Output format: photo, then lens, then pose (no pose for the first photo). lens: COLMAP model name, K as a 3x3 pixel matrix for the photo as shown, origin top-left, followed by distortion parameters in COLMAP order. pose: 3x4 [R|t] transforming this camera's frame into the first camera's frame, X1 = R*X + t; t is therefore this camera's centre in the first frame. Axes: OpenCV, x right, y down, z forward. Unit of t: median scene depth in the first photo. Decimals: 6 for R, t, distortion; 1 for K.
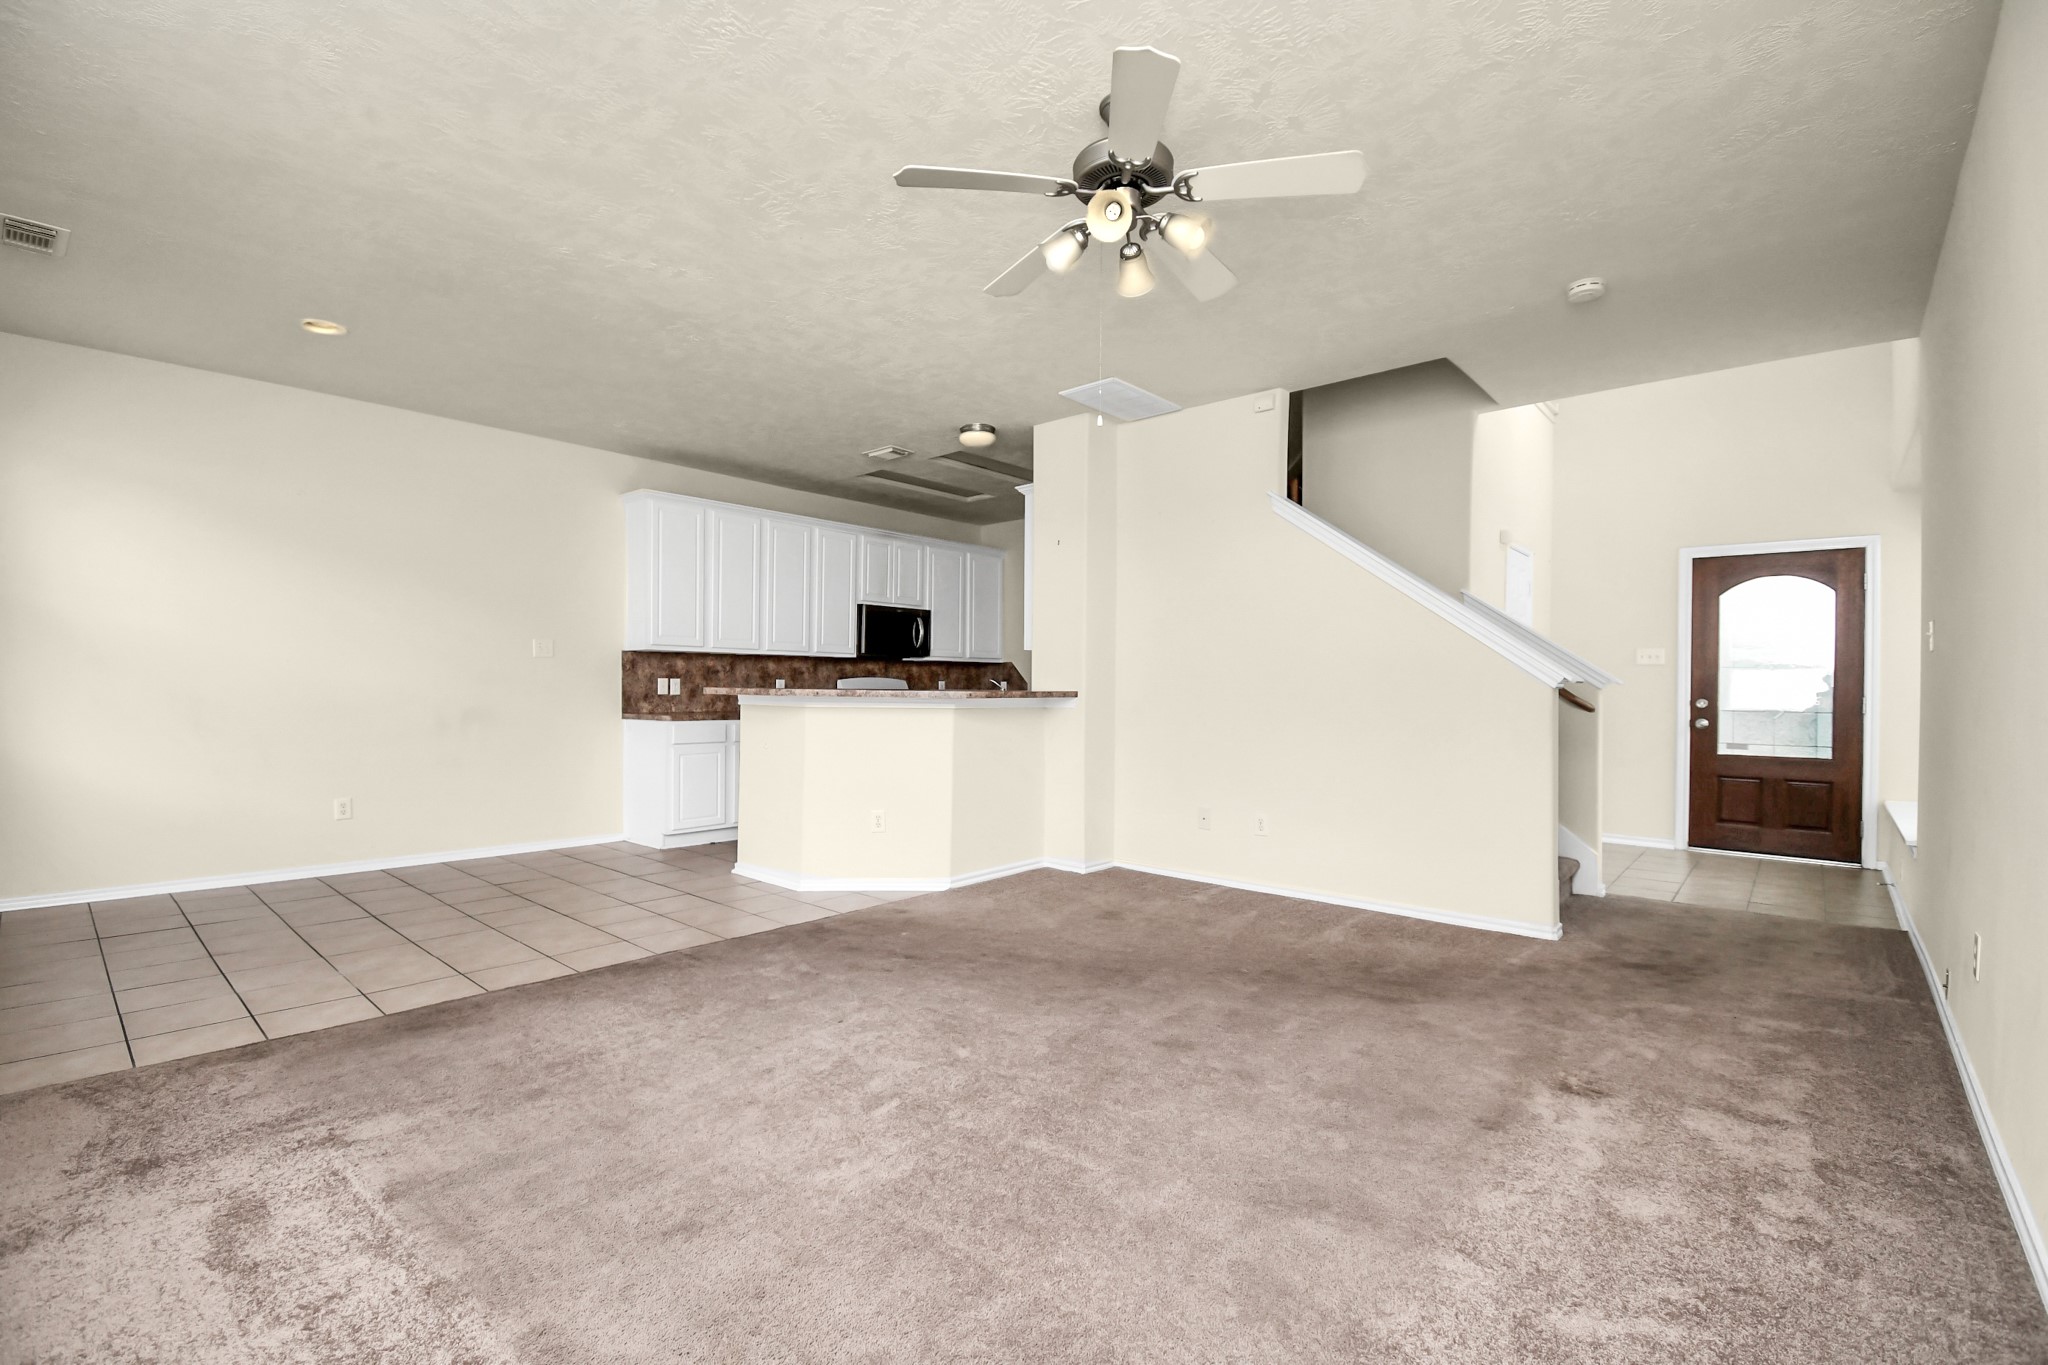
lens RADIAL K [[912.8, 0, 1010.3], [0, 912.8, 679.7], [0, 0, 1]] dist [-0.017742, -0.001642]
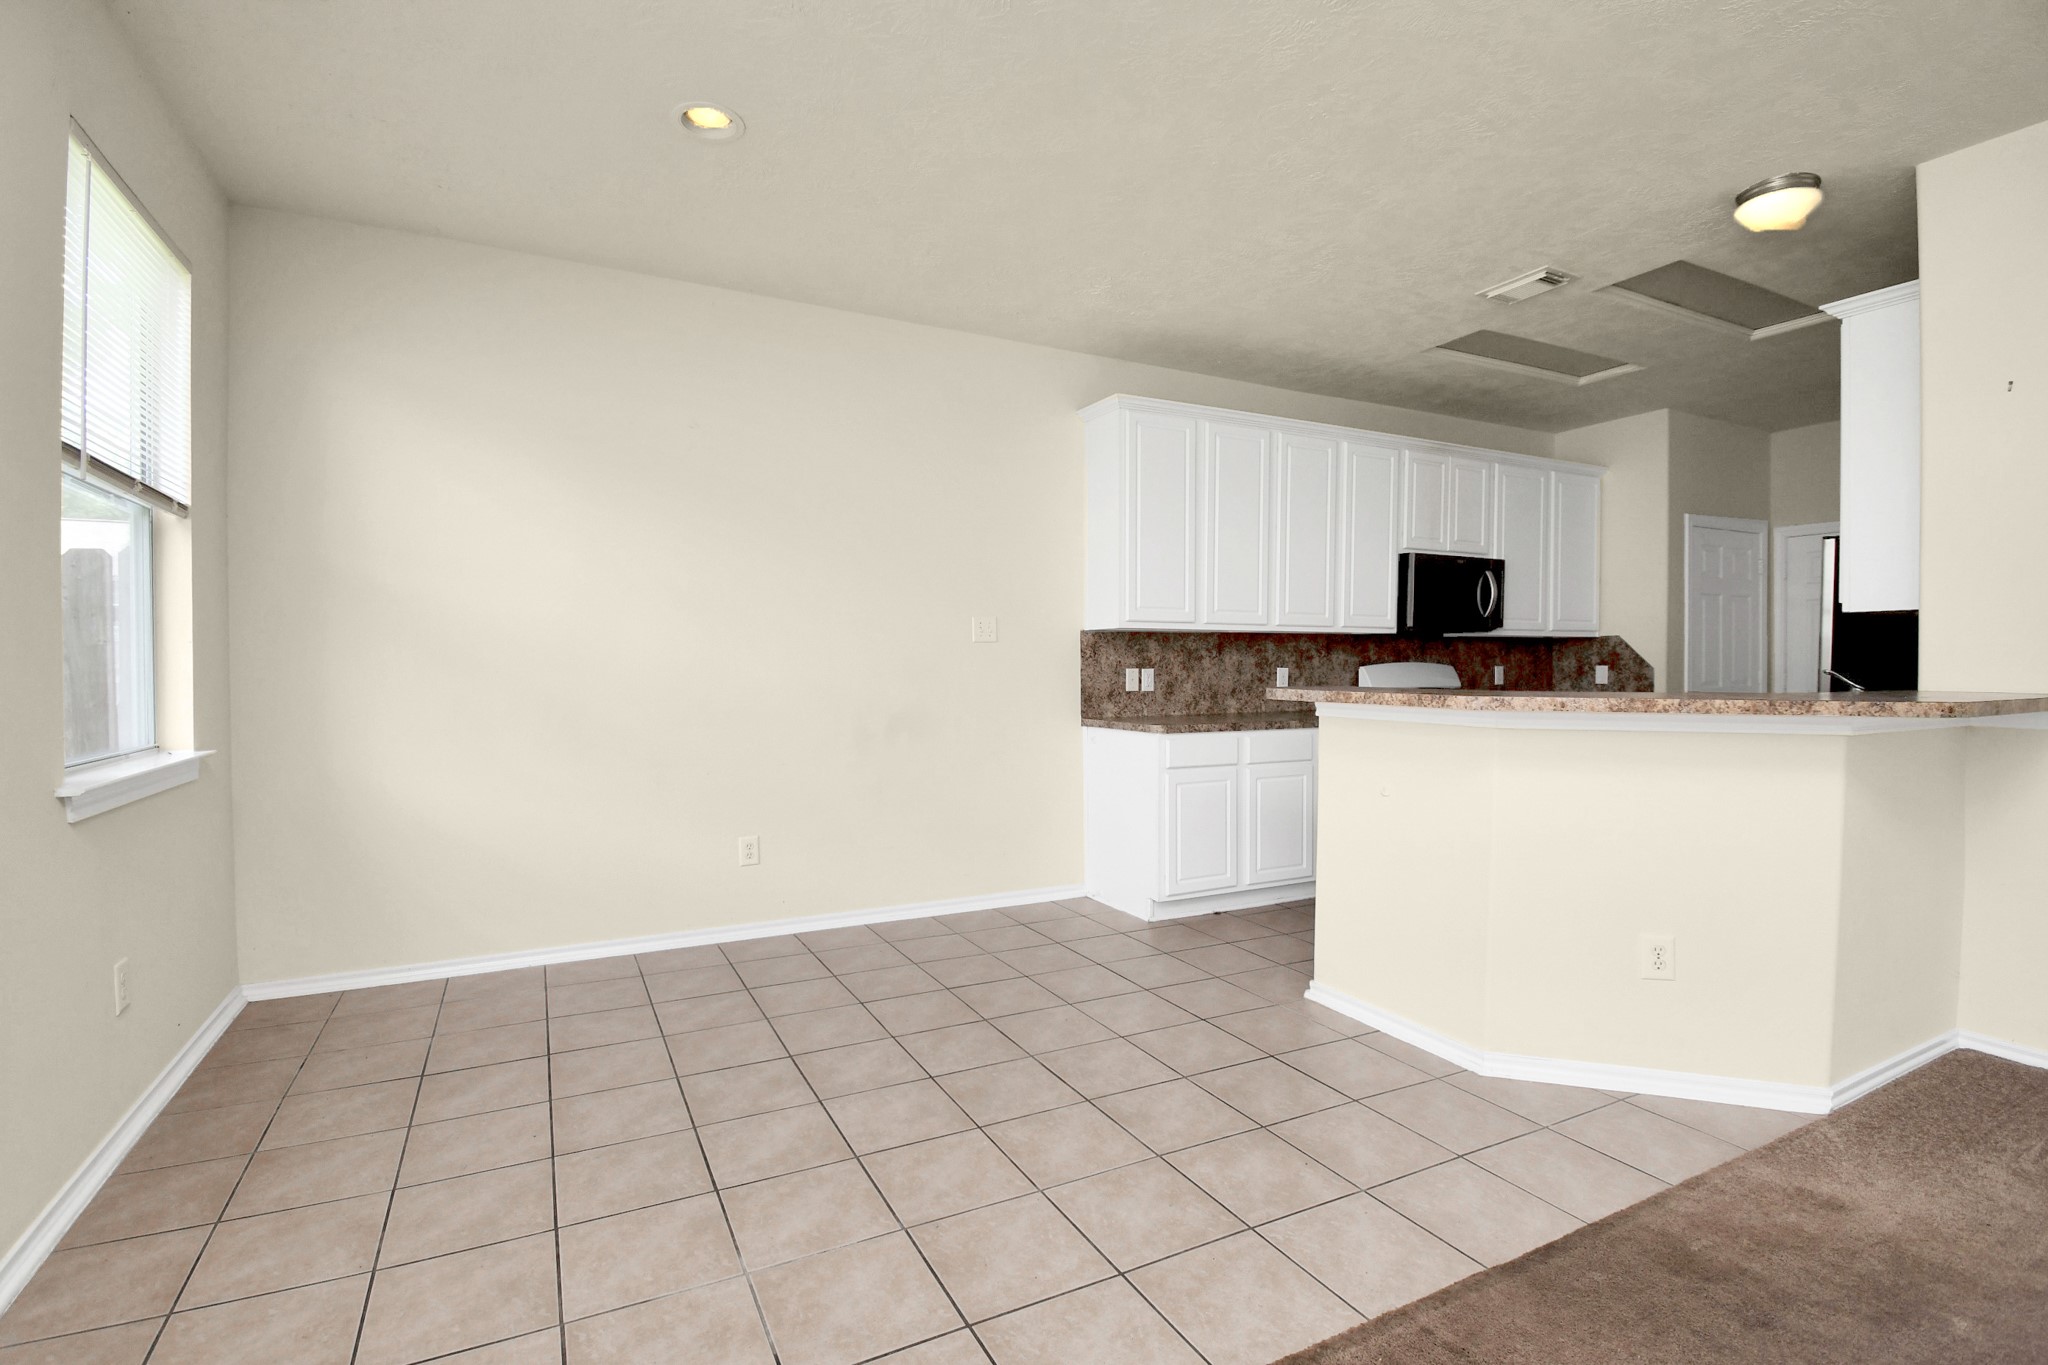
lens RADIAL K [[912.8, 0, 1017.2], [0, 912.8, 672.9], [0, 0, 1]] dist [-0.017742, -0.001642]
pose [[0.938699, -0.006489, -0.344677, -0.222242], [0.011699, 0.999847, 0.013037, -0.008541], [0.344540, -0.016271, 0.938631, 0.305856]]
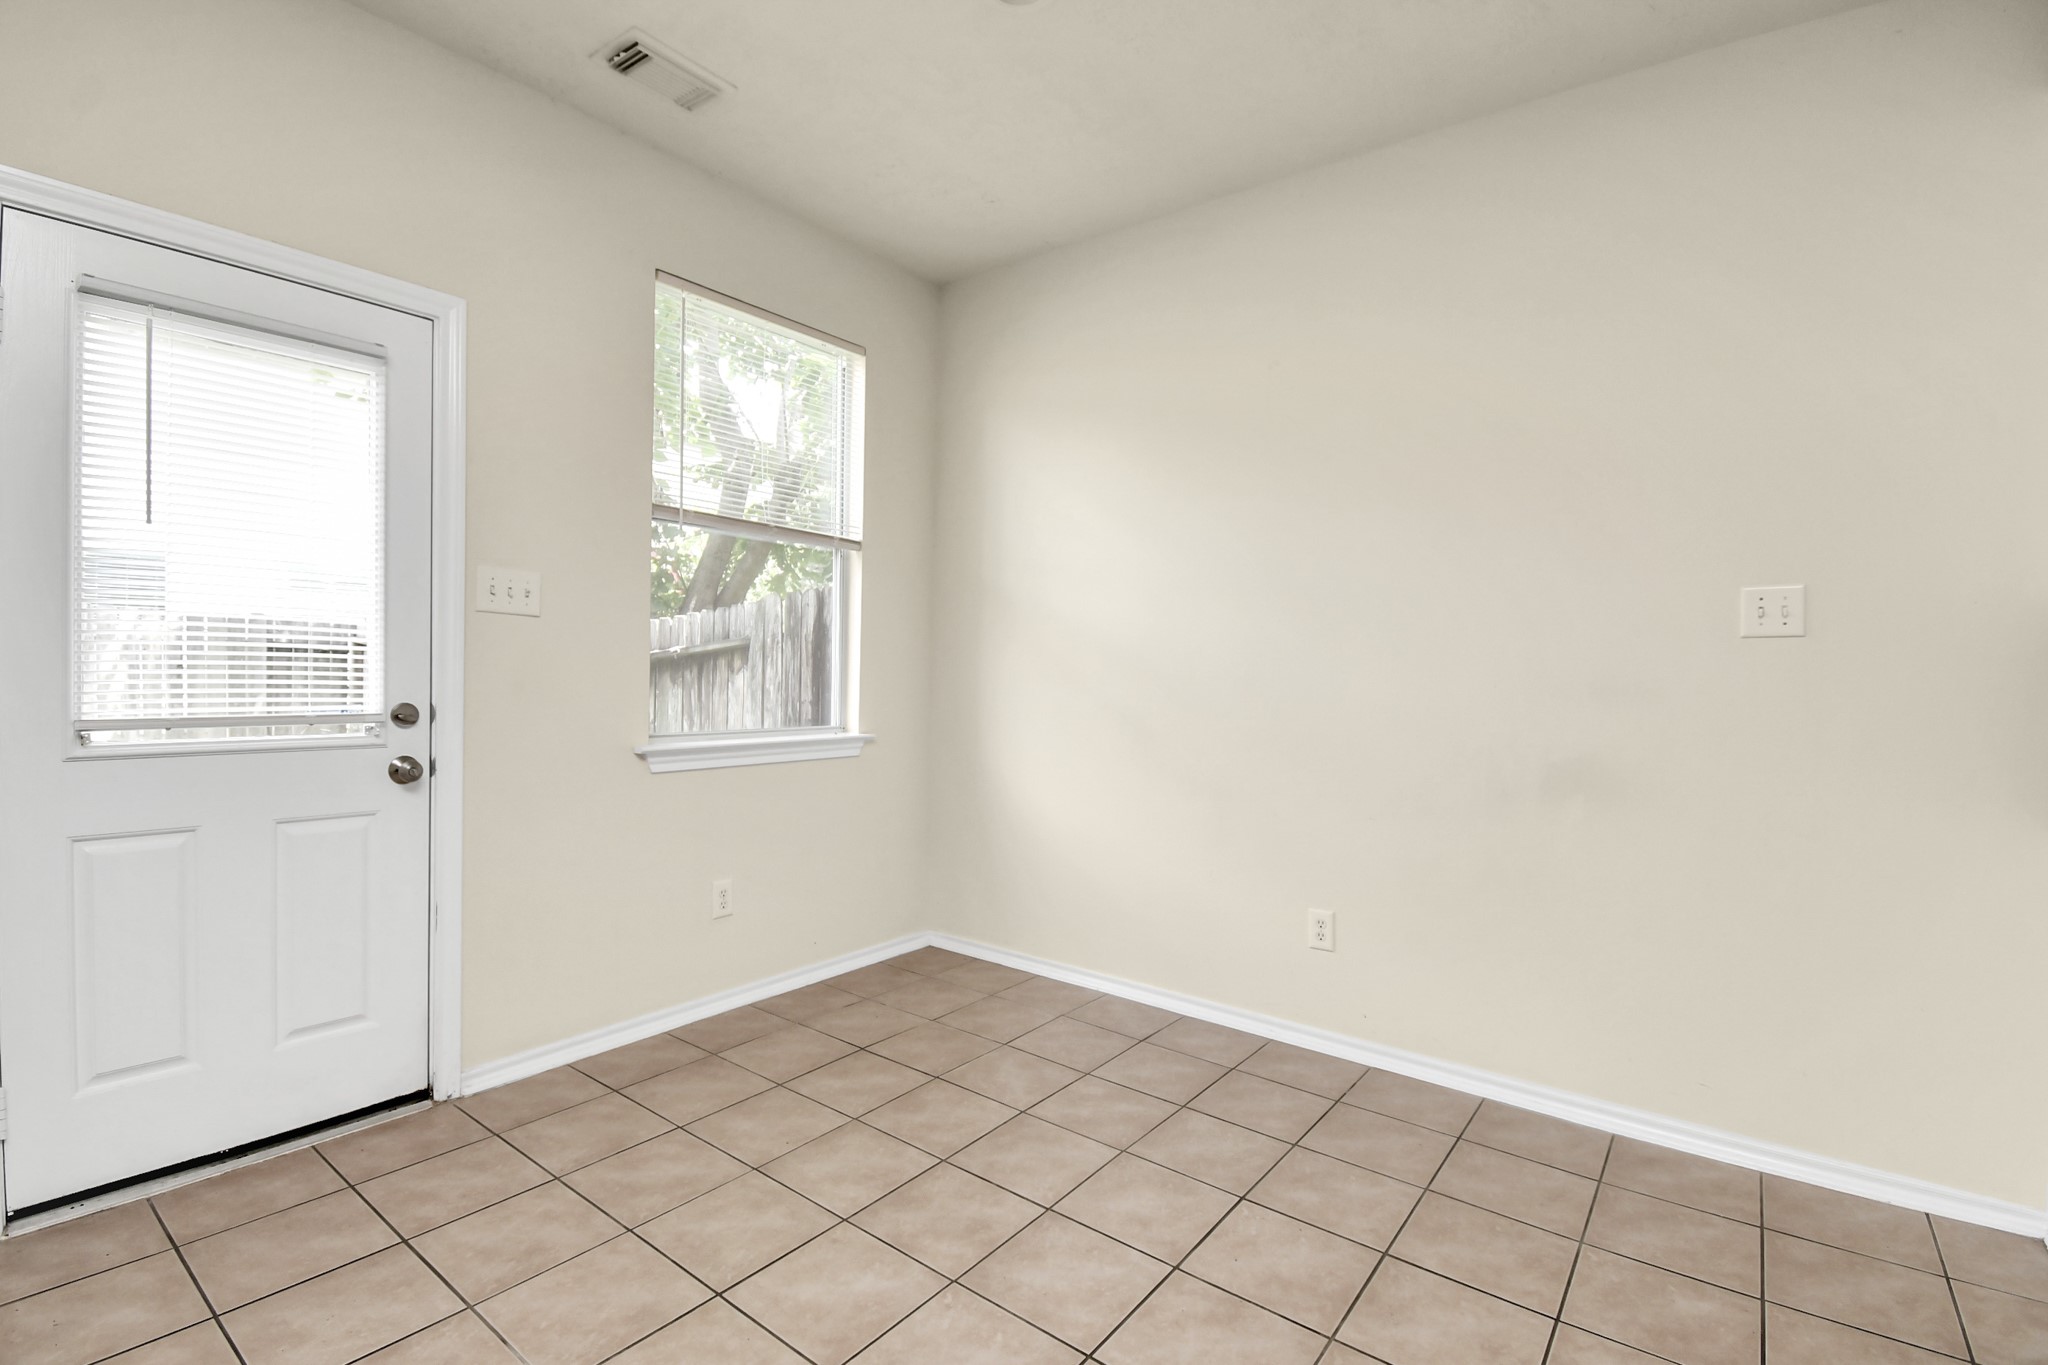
lens RADIAL K [[976.6, 0, 1007.4], [0, 976.6, 685.7], [0, 0, 1]] dist [0.007233, -0.000142]
pose [[0.074731, 0.016128, -0.997073, -0.139916], [-0.004390, 0.999865, 0.015844, -0.009131], [0.997194, 0.003193, 0.074792, 0.625067]]
